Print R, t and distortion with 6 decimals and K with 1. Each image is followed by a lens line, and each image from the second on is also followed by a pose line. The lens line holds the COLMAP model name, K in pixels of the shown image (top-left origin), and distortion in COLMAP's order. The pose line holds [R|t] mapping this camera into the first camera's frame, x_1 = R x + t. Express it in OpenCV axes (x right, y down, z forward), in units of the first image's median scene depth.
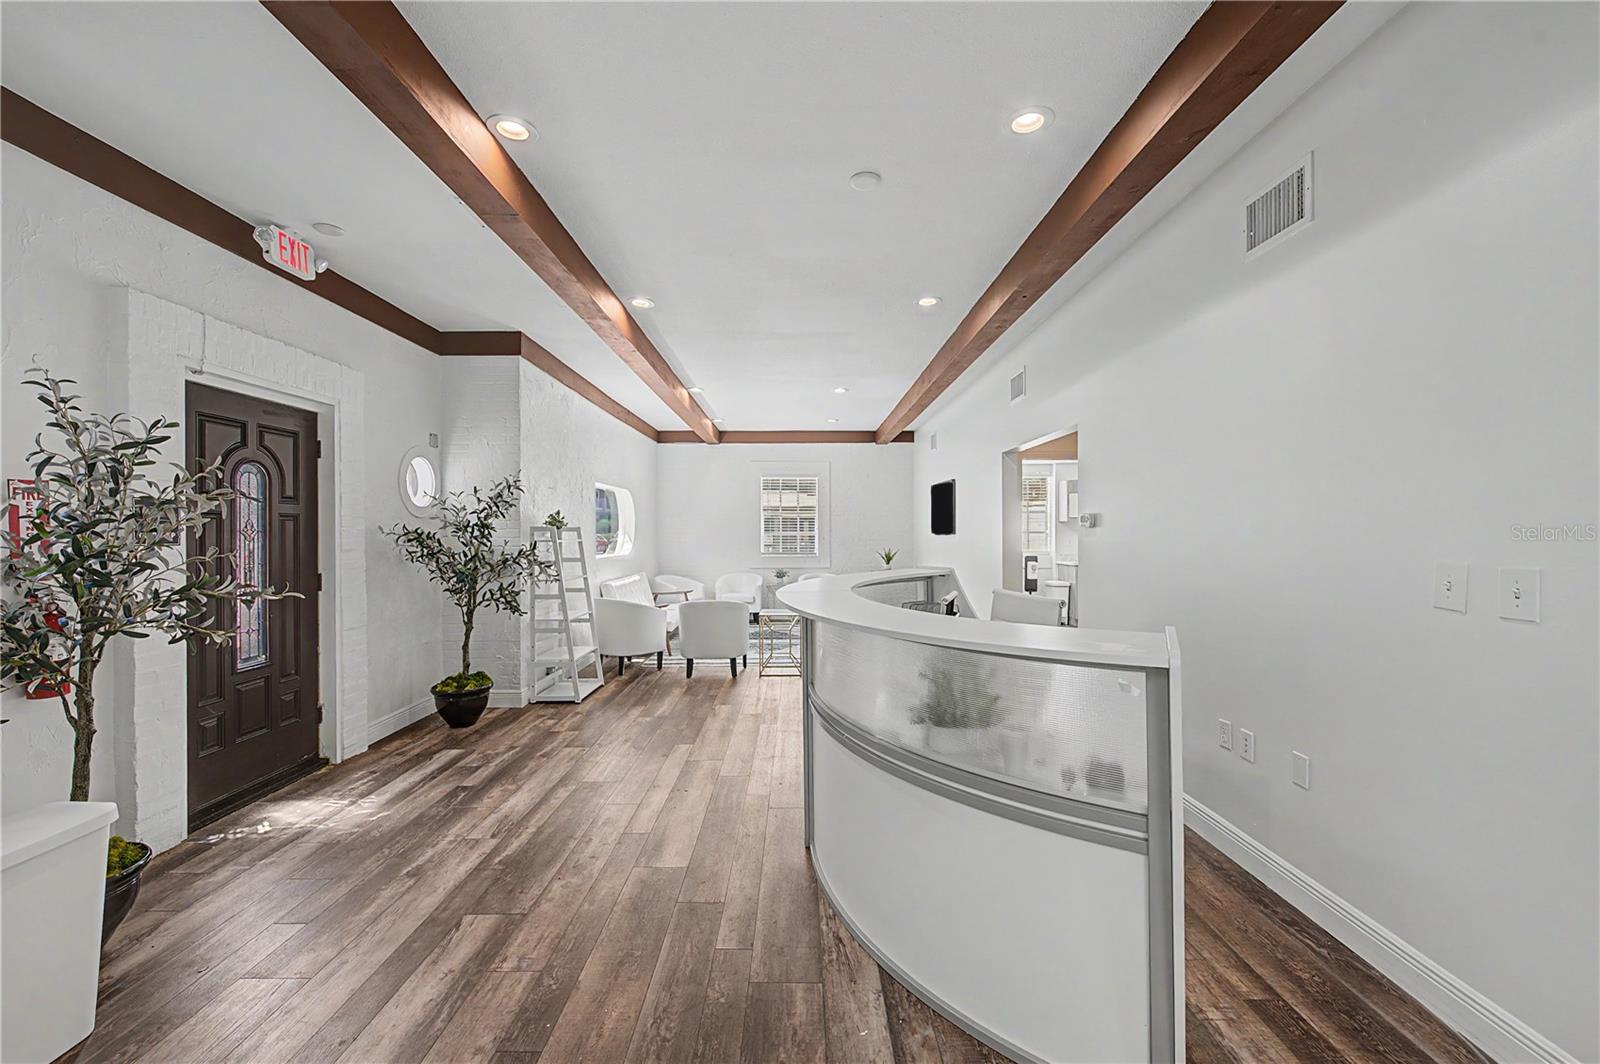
lens RADIAL K [[635.6, 0, 801.6], [0, 635.6, 533.4], [0, 0, 1]] dist [-0.000045, -0.000815]
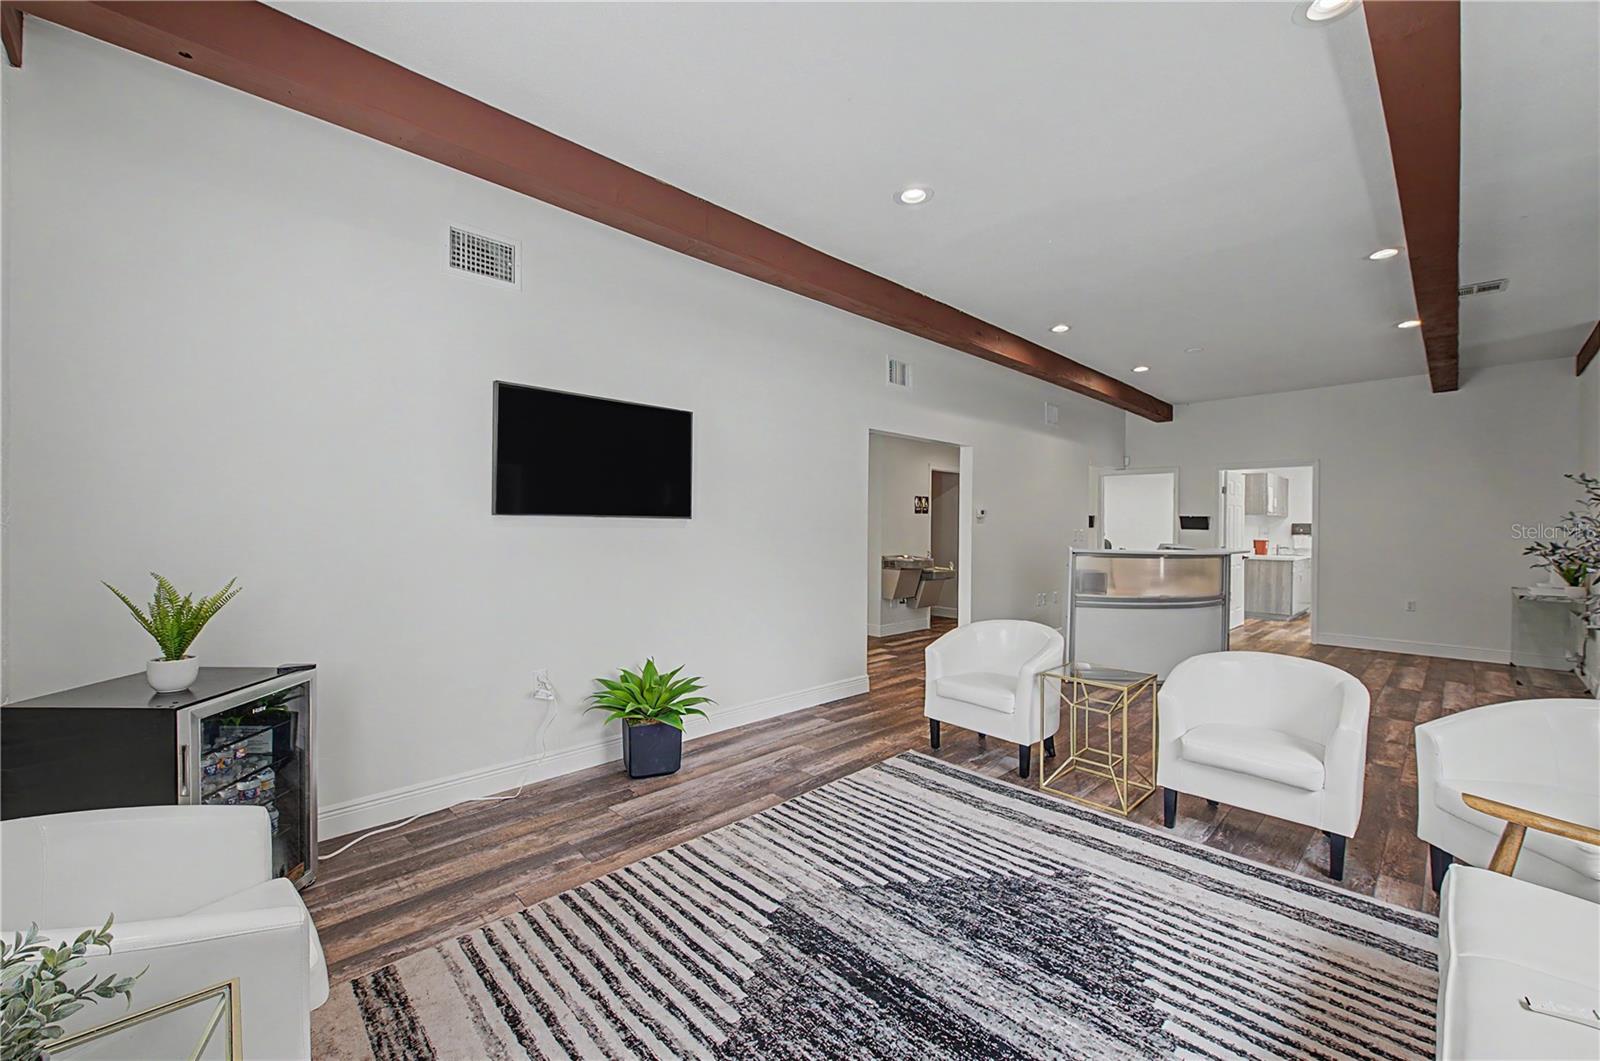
lens RADIAL K [[635.6, 0, 801.6], [0, 635.6, 531.9], [0, 0, 1]] dist [-0.000045, -0.000815]
pose [[-0.690119, -0.008896, 0.723641, -0.368123], [-0.003365, 0.999953, 0.009084, 0.012774], [-0.723688, 0.003834, -0.690117, 2.391120]]
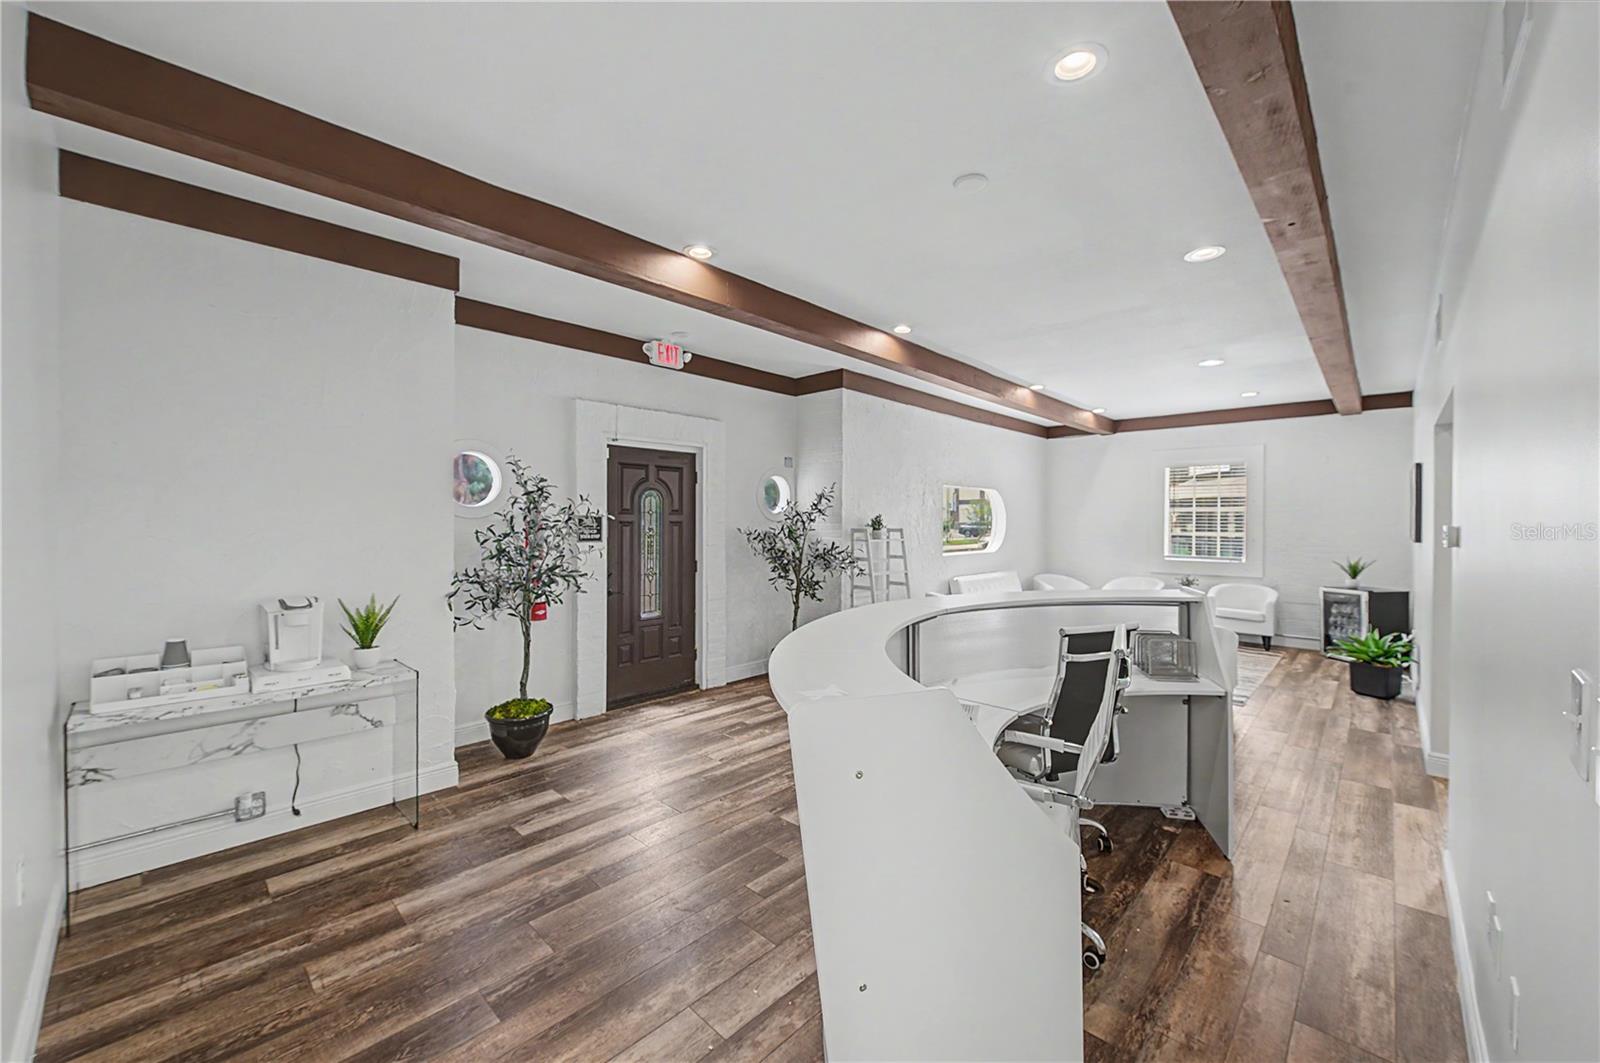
lens RADIAL K [[622.7, 0, 799.4], [0, 622.7, 525.4], [0, 0, 1]] dist [-0.001153, -0.000546]
pose [[0.721839, 0.012344, -0.691951, 0.408781], [-0.008937, 0.999924, 0.008515, -0.032450], [0.692003, 0.000037, 0.721895, 0.103444]]
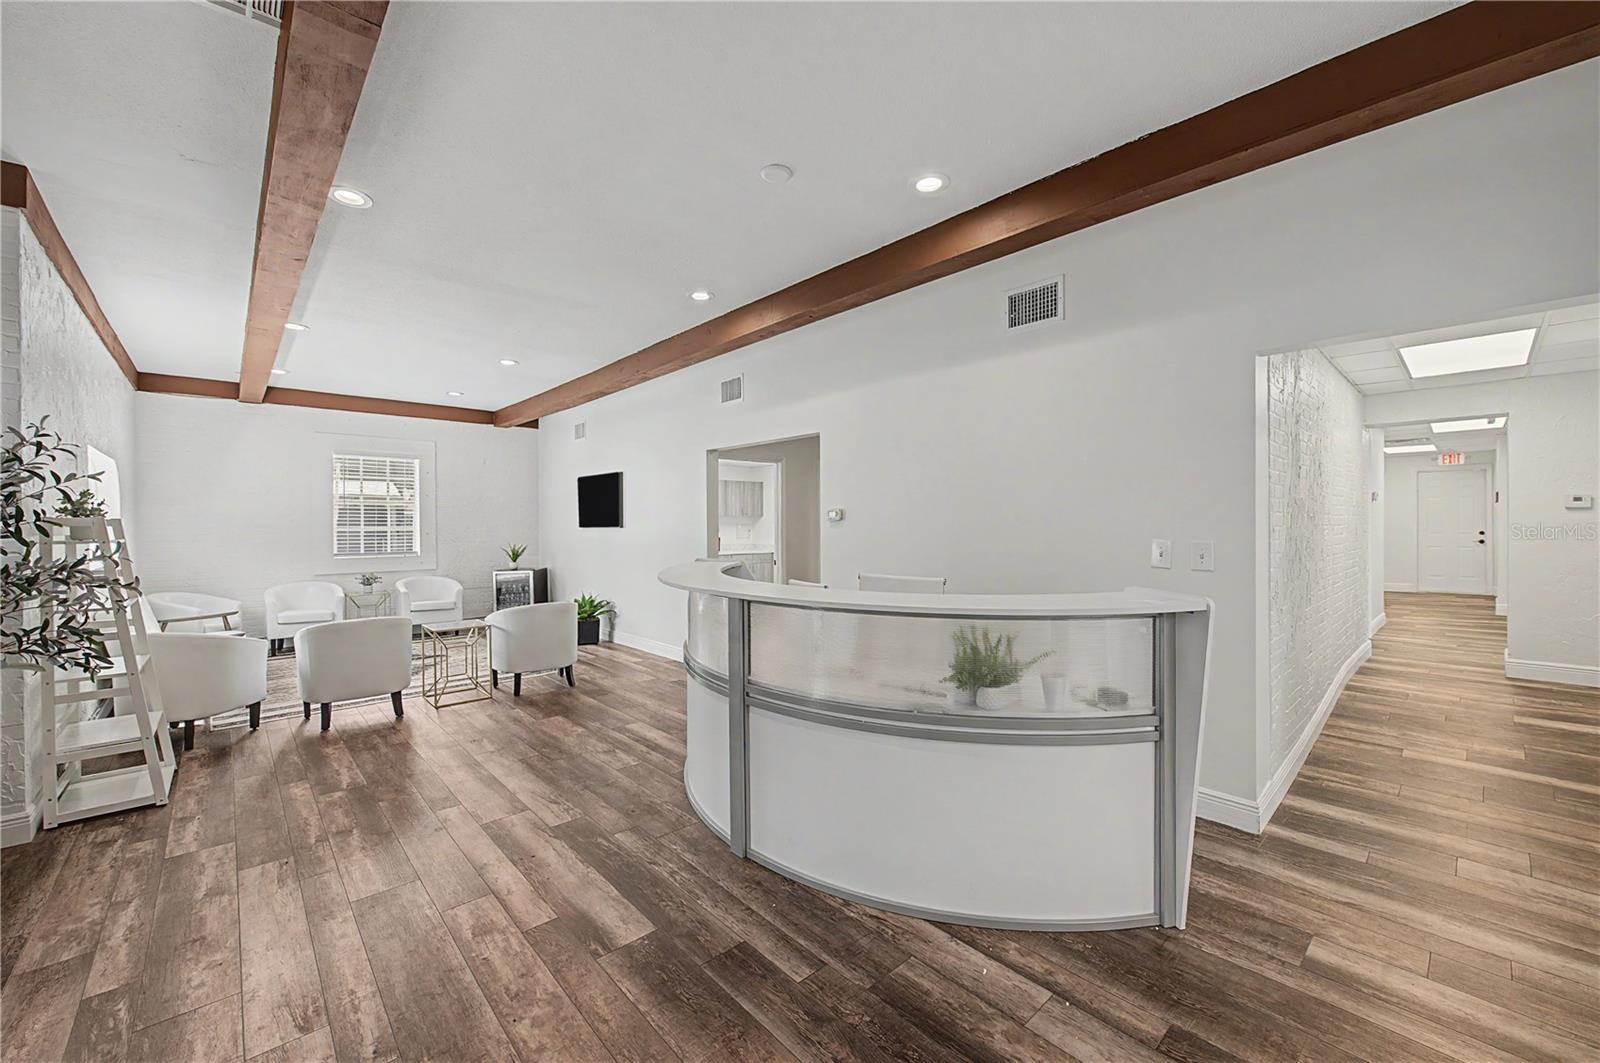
lens RADIAL K [[625.3, 0, 800.5], [0, 625.3, 528.9], [0, 0, 1]] dist [0.000755, -0.002341]
pose [[0.739278, -0.005973, 0.673374, -0.385486], [0.004859, 0.999982, 0.003536, 0.001283], [-0.673383, 0.000658, 0.739293, 0.178277]]
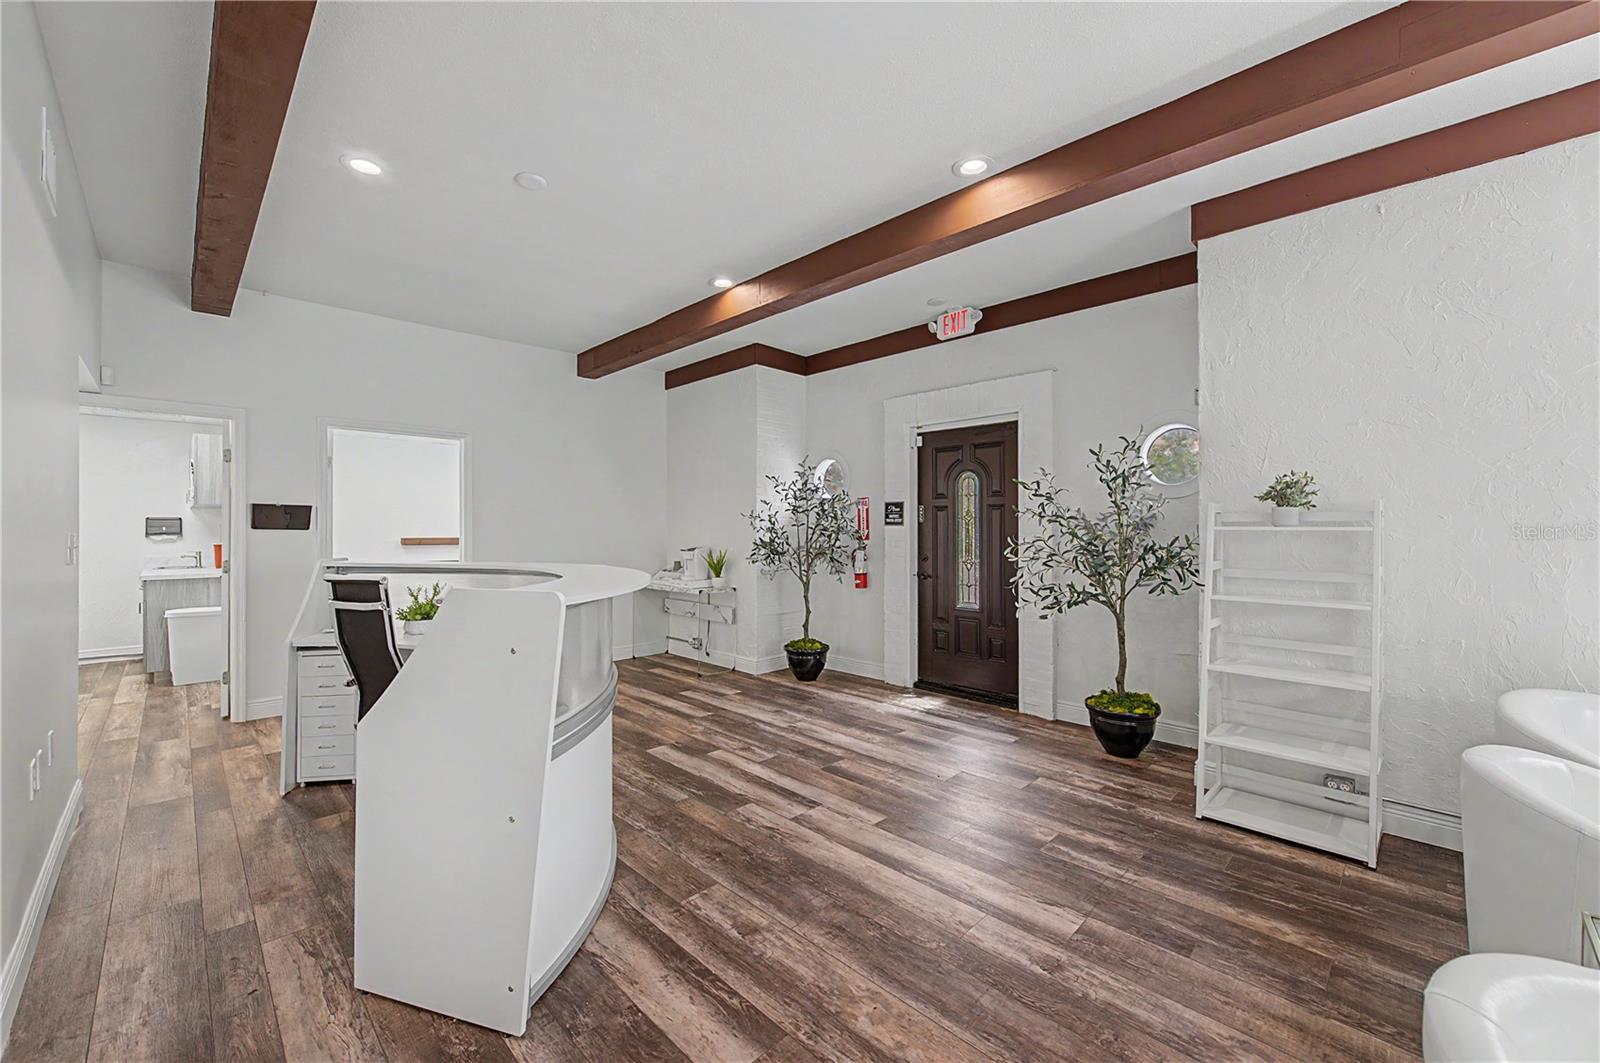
lens RADIAL K [[629.5, 0, 799.0], [0, 629.5, 523.9], [0, 0, 1]] dist [-0.002134, -0.000791]
pose [[-0.713063, -0.001216, -0.701098, 0.370698], [0.000070, 0.999998, -0.001806, 0.011704], [0.701100, -0.001337, -0.713062, 1.474828]]
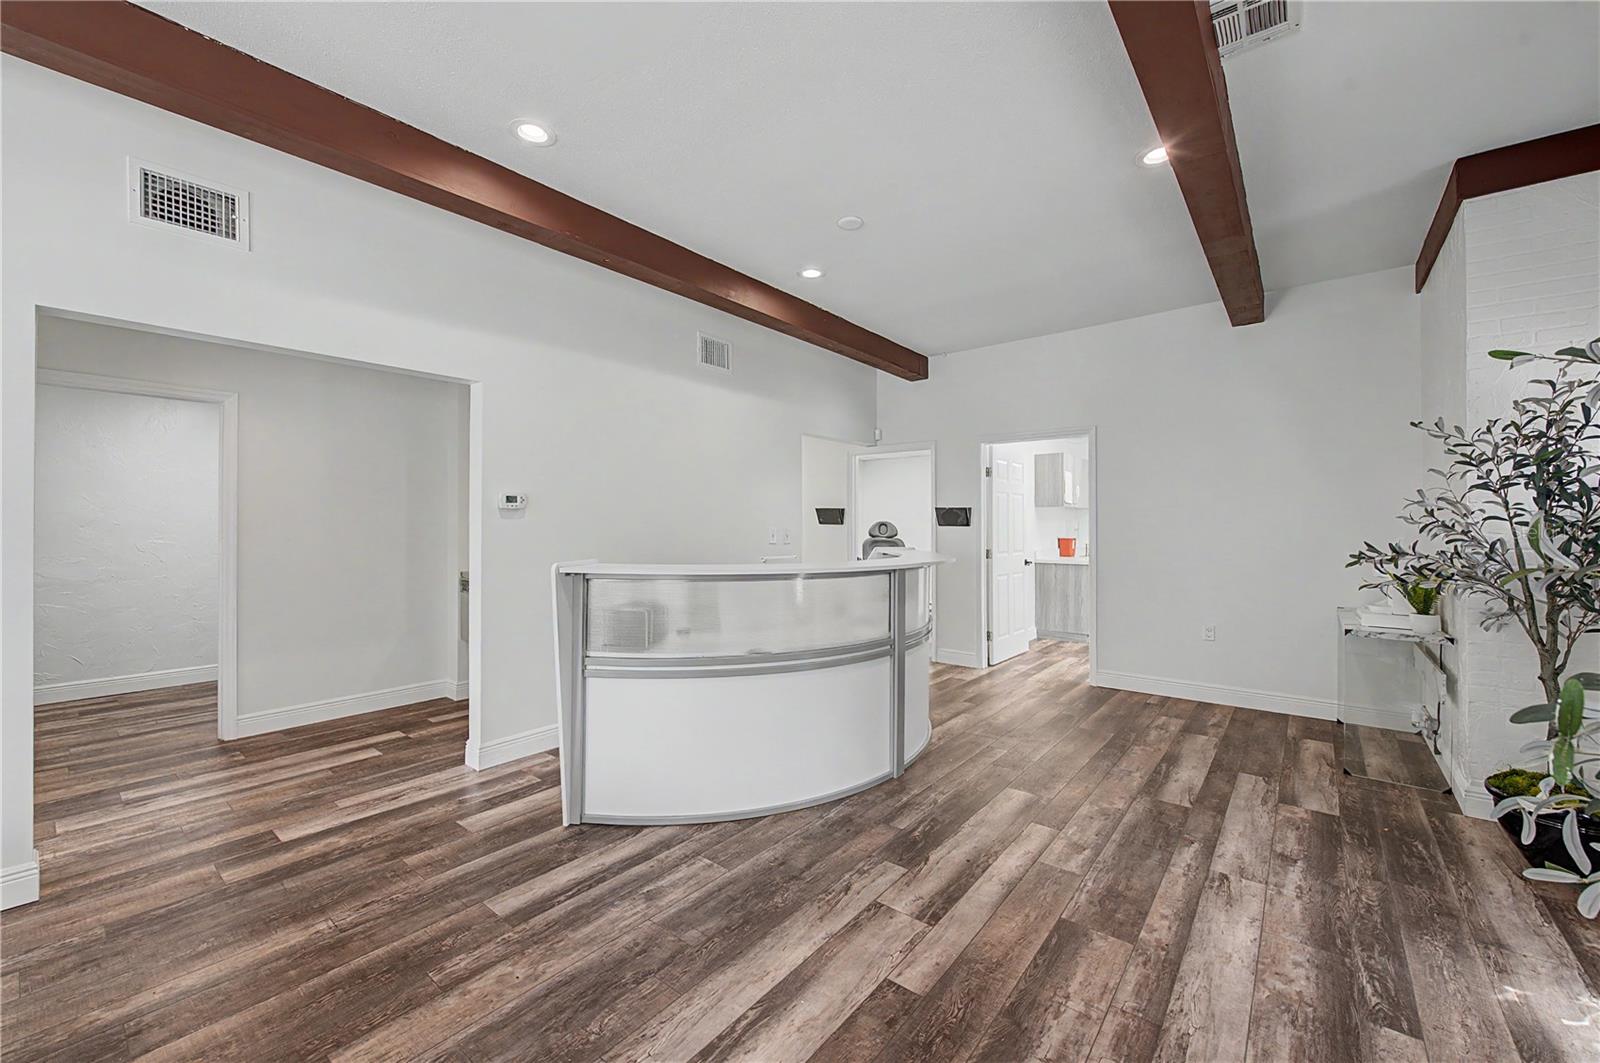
lens RADIAL K [[629.5, 0, 799.0], [0, 629.5, 523.9], [0, 0, 1]] dist [-0.002134, -0.000791]
pose [[-0.772530, 0.006051, 0.634950, -0.417944], [0.005373, 0.999981, -0.002993, 0.016304], [-0.634956, 0.001099, -0.772548, 1.425795]]
